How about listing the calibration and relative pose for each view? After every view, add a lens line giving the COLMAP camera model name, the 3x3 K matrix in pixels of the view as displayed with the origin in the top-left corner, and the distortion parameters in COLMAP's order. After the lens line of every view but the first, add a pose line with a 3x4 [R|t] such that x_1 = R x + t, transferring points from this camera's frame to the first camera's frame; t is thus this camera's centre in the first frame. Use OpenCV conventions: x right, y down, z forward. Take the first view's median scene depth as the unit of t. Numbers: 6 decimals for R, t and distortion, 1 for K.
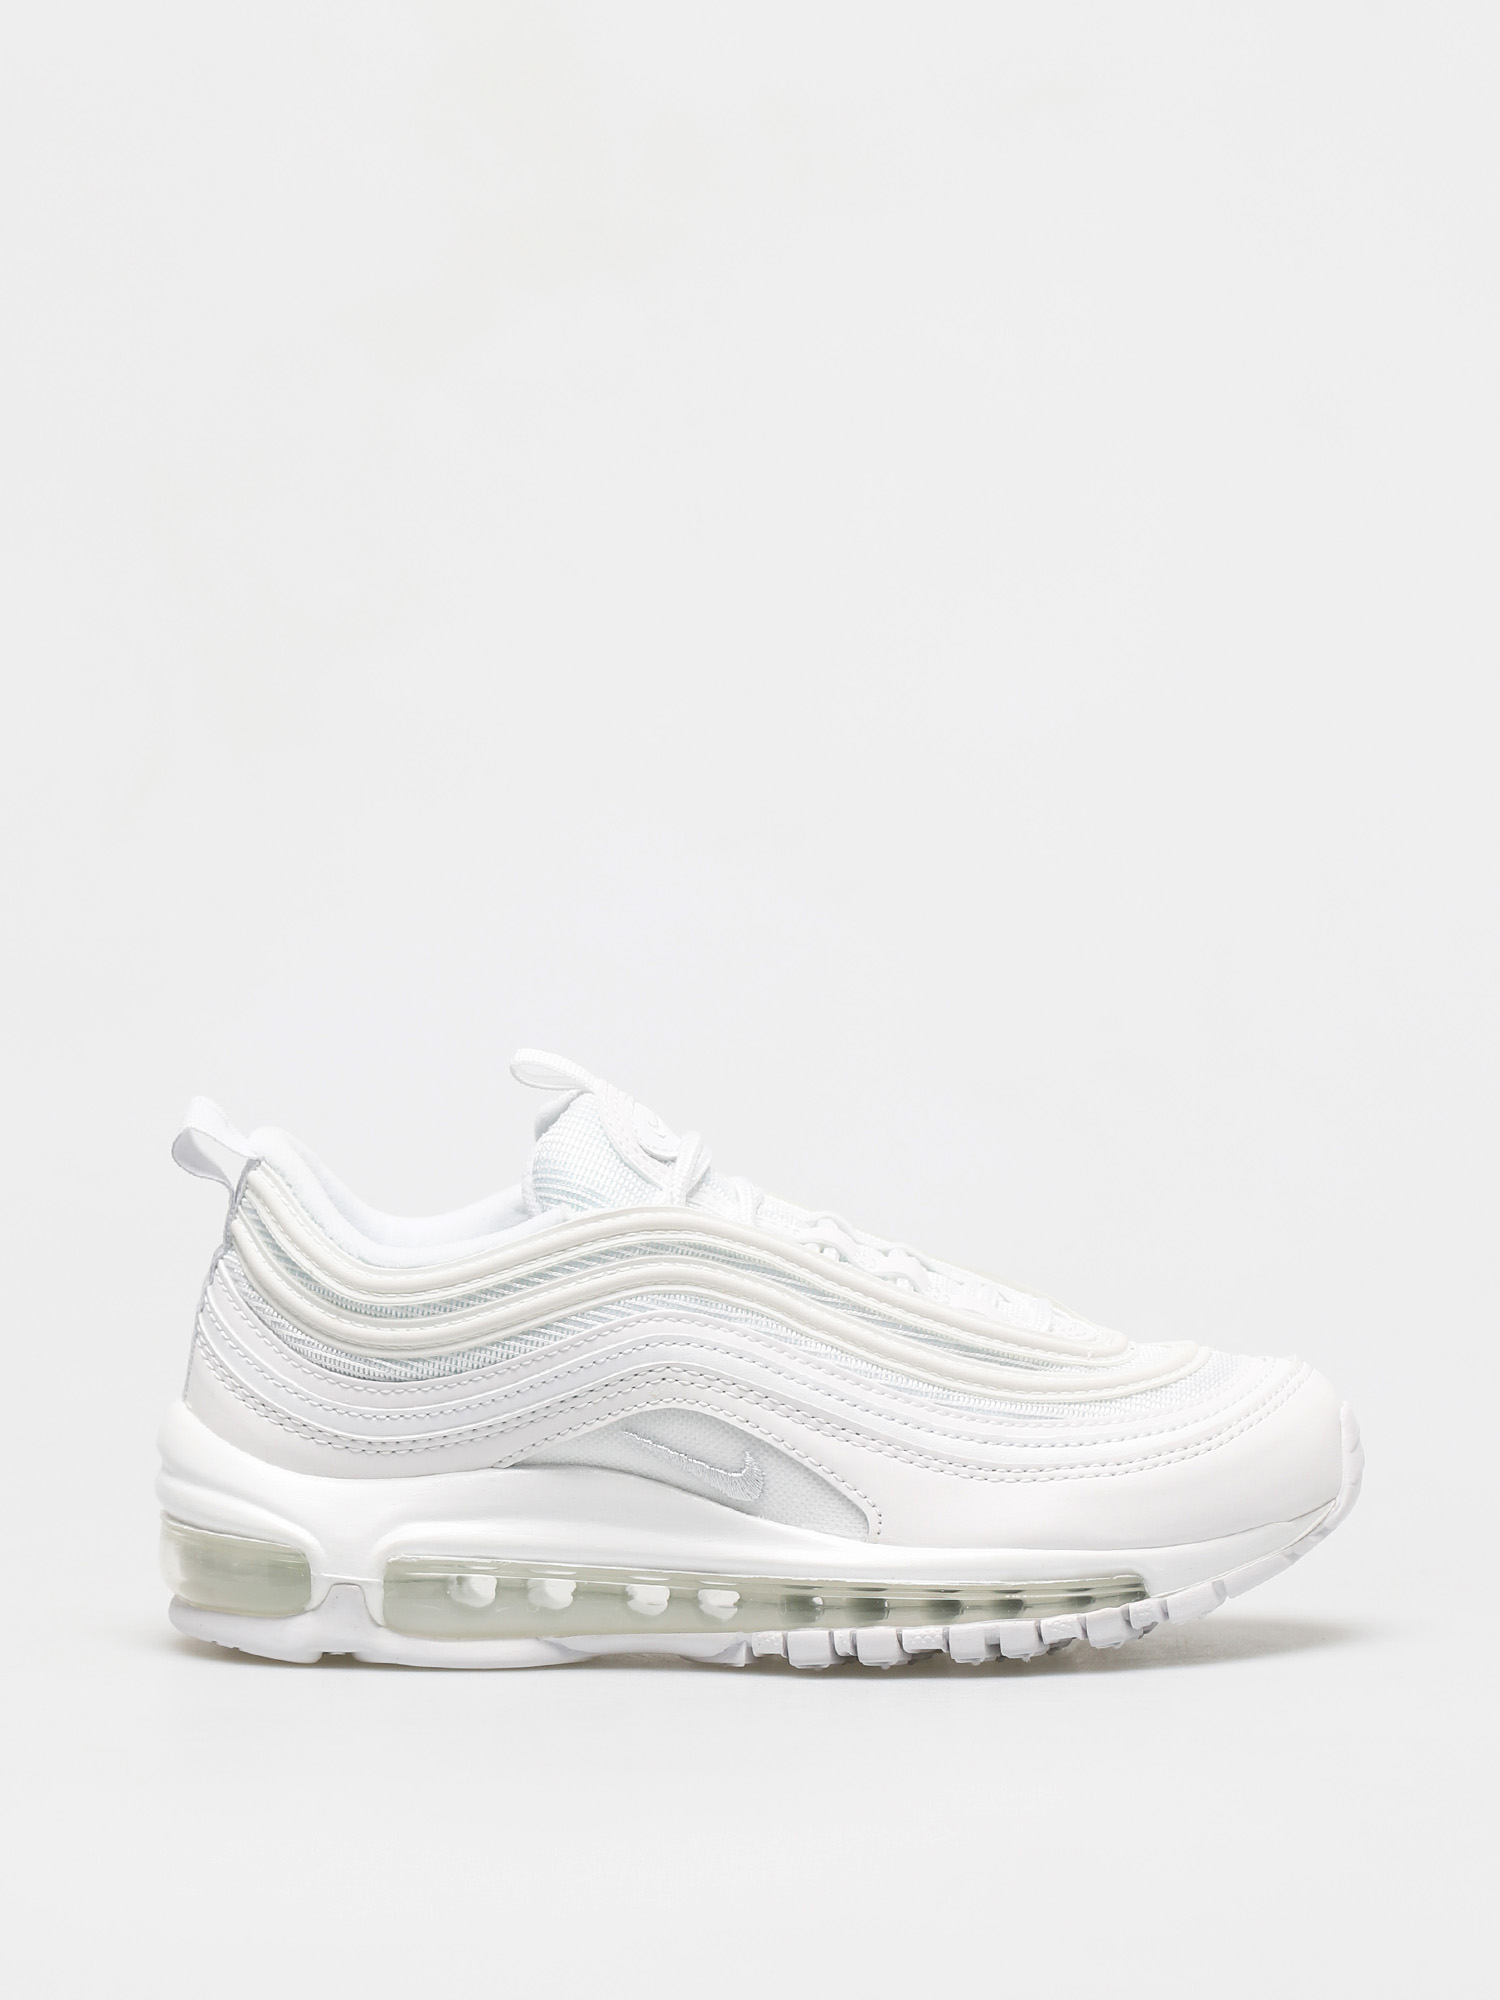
lens RADIAL K [[9461.9, 0, 751.0], [0, 9461.9, 1000.9], [0, 0, 1]] dist [0.056808, 0.000000]
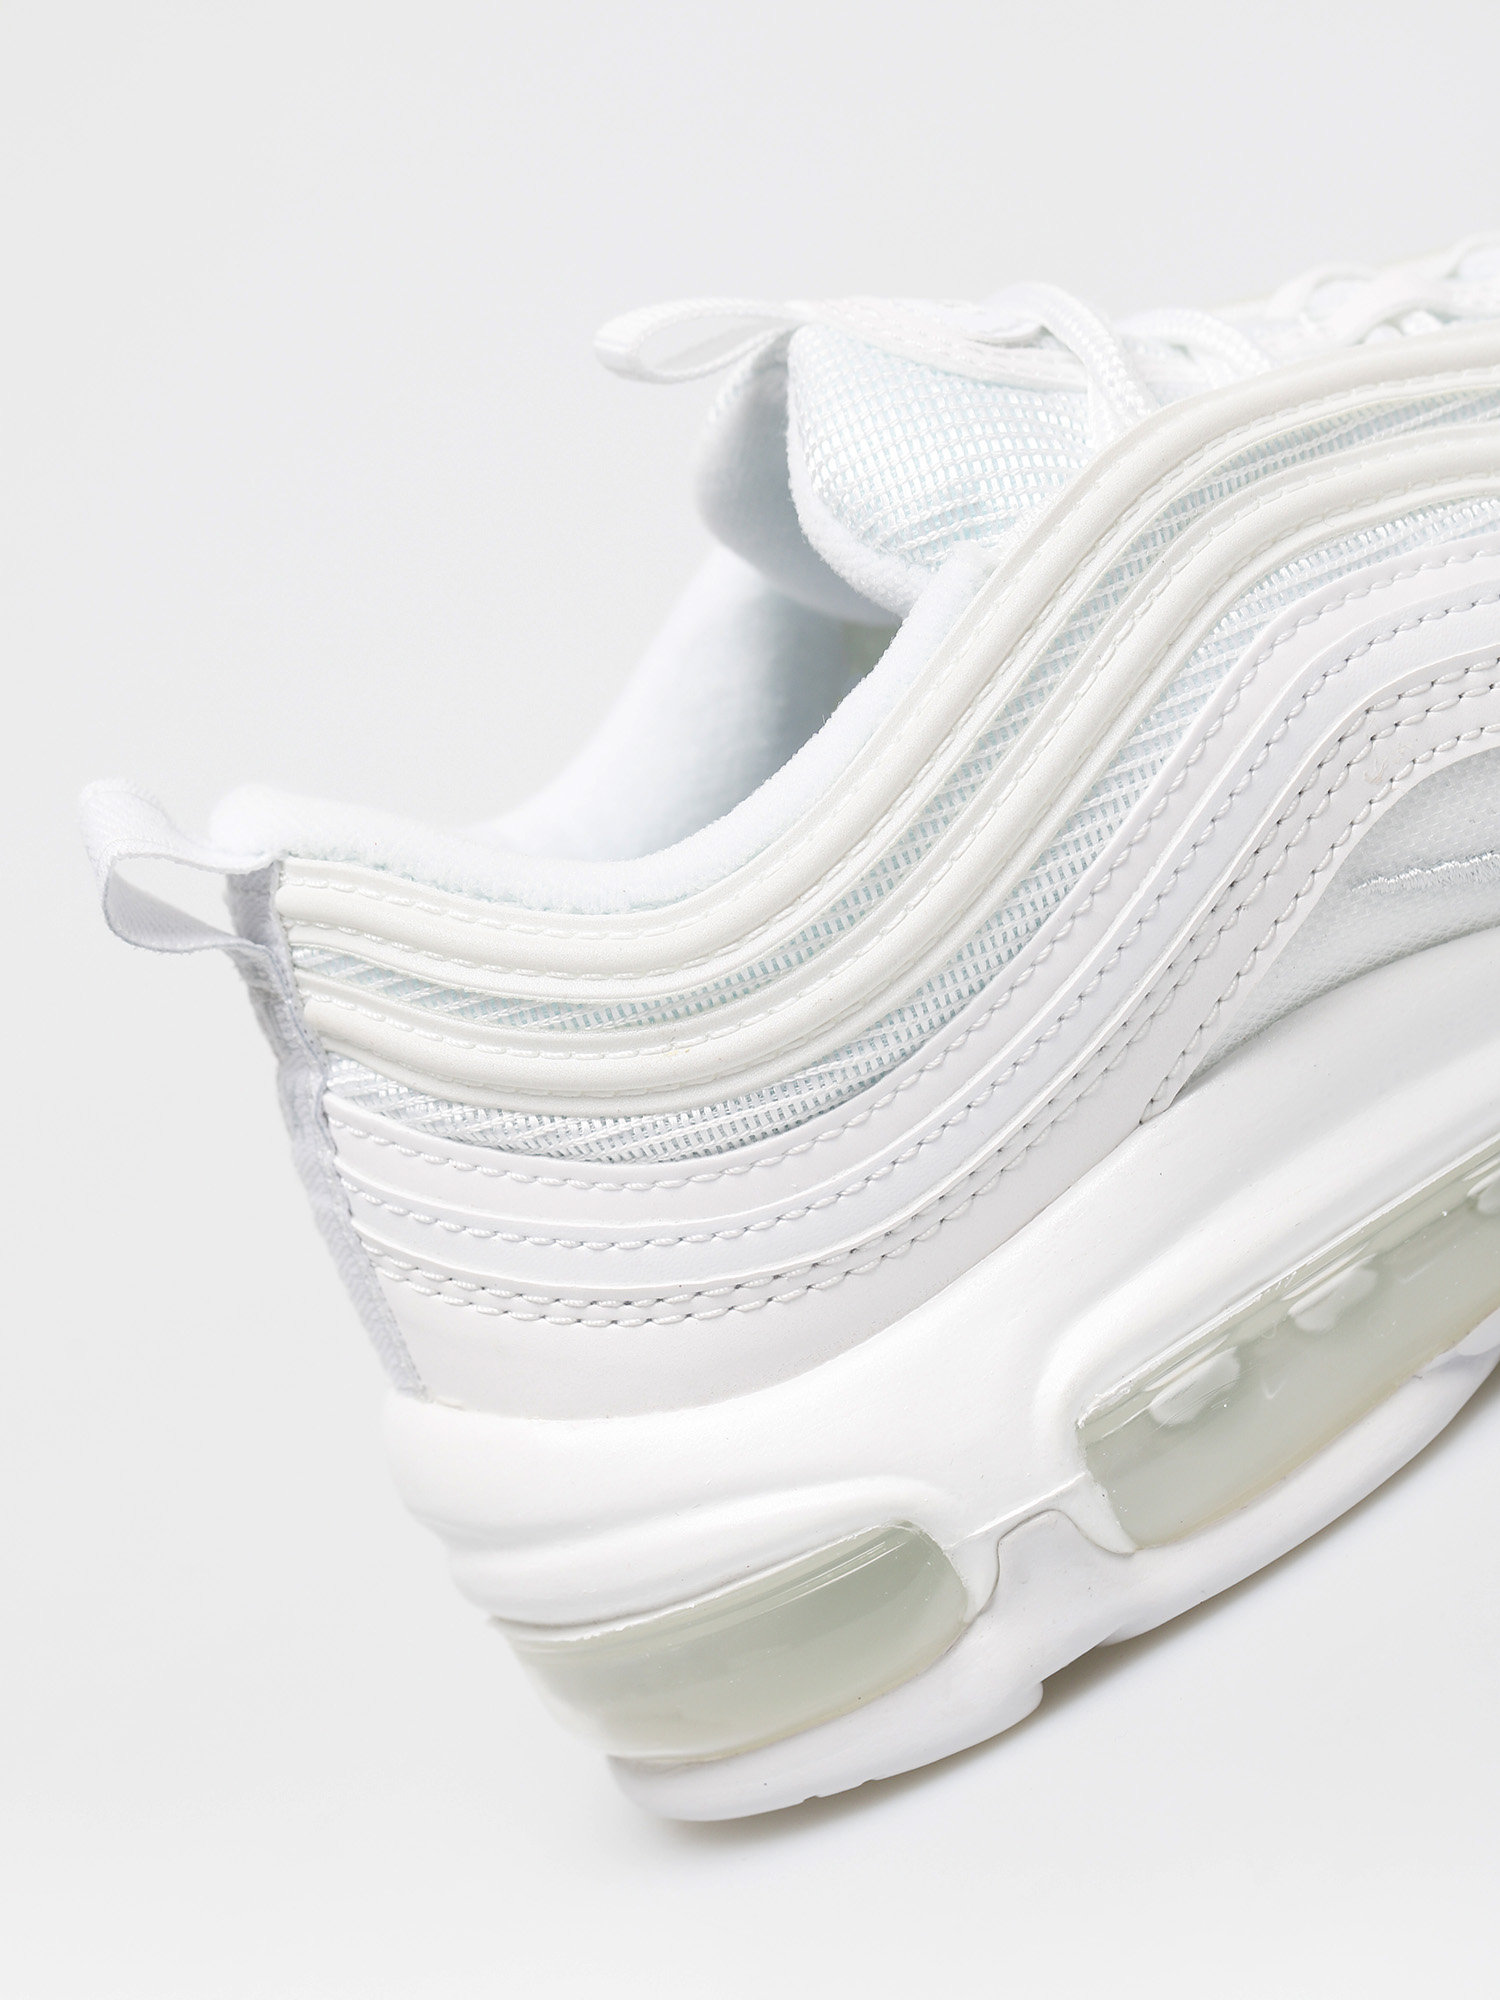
lens RADIAL K [[9461.9, 0, 752.4], [0, 9461.9, 999.6], [0, 0, 1]] dist [0.056808, 0.000000]
pose [[0.799359, -0.565257, 0.203741, -0.130616], [0.544278, 0.824836, 0.152994, -0.034389], [-0.254534, -0.011405, 0.966997, 0.570908]]
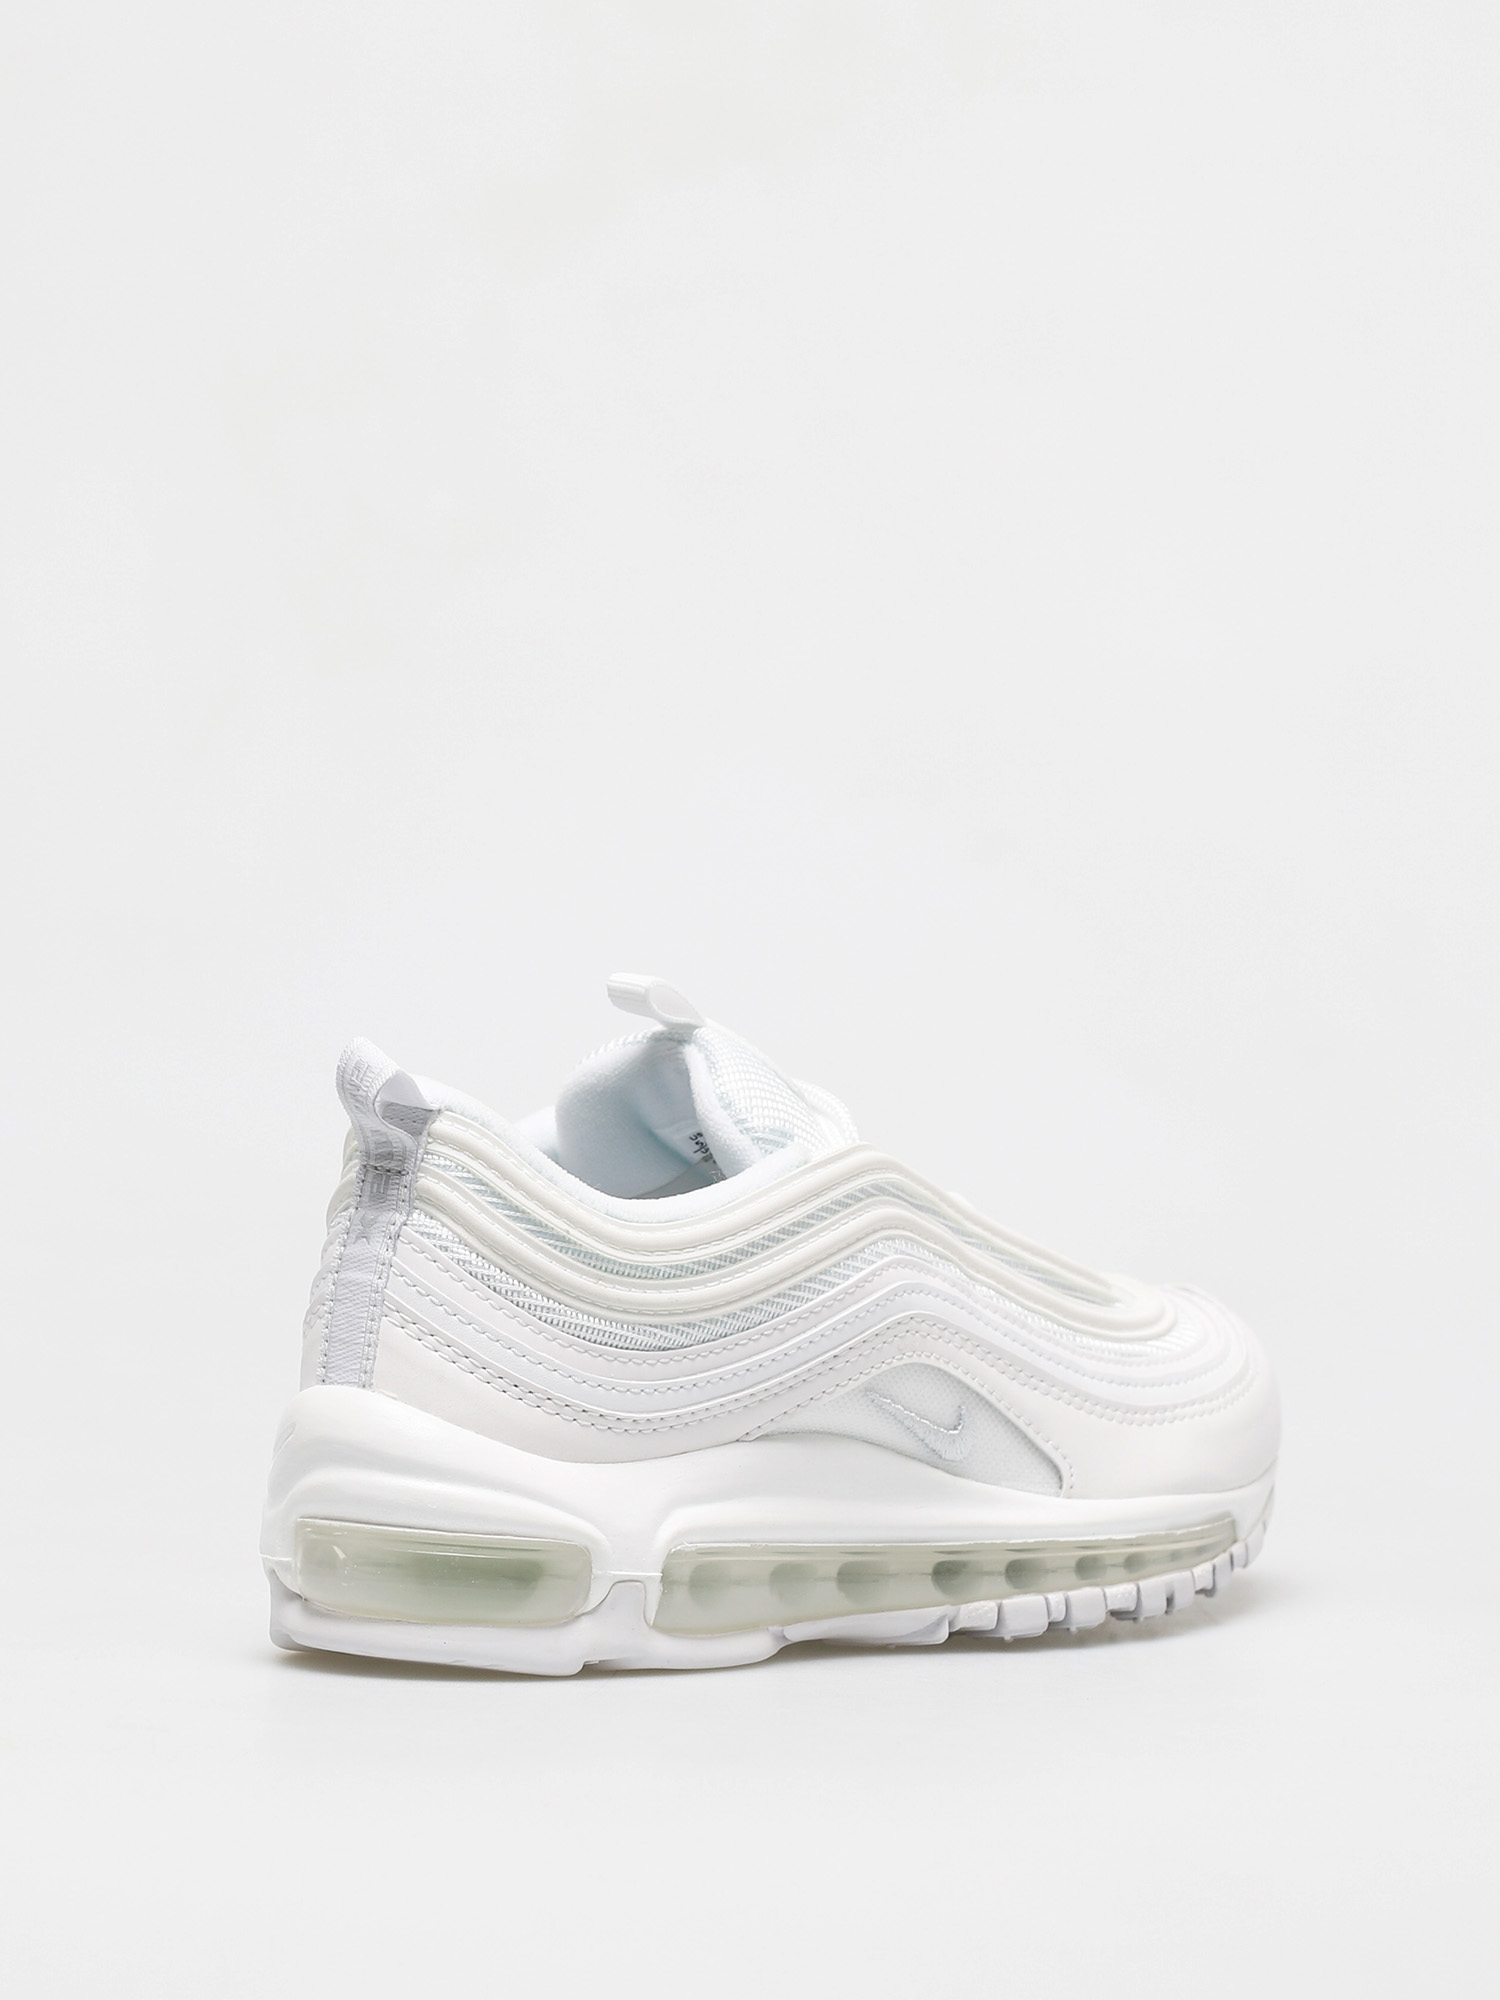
lens RADIAL K [[9461.9, 0, 748.3], [0, 9461.9, 996.0], [0, 0, 1]] dist [0.056808, 0.000000]
pose [[0.676300, -0.019336, 0.736373, -0.686780], [0.024944, 0.999683, 0.003341, 0.004193], [-0.736204, 0.016108, 0.676568, 0.392826]]
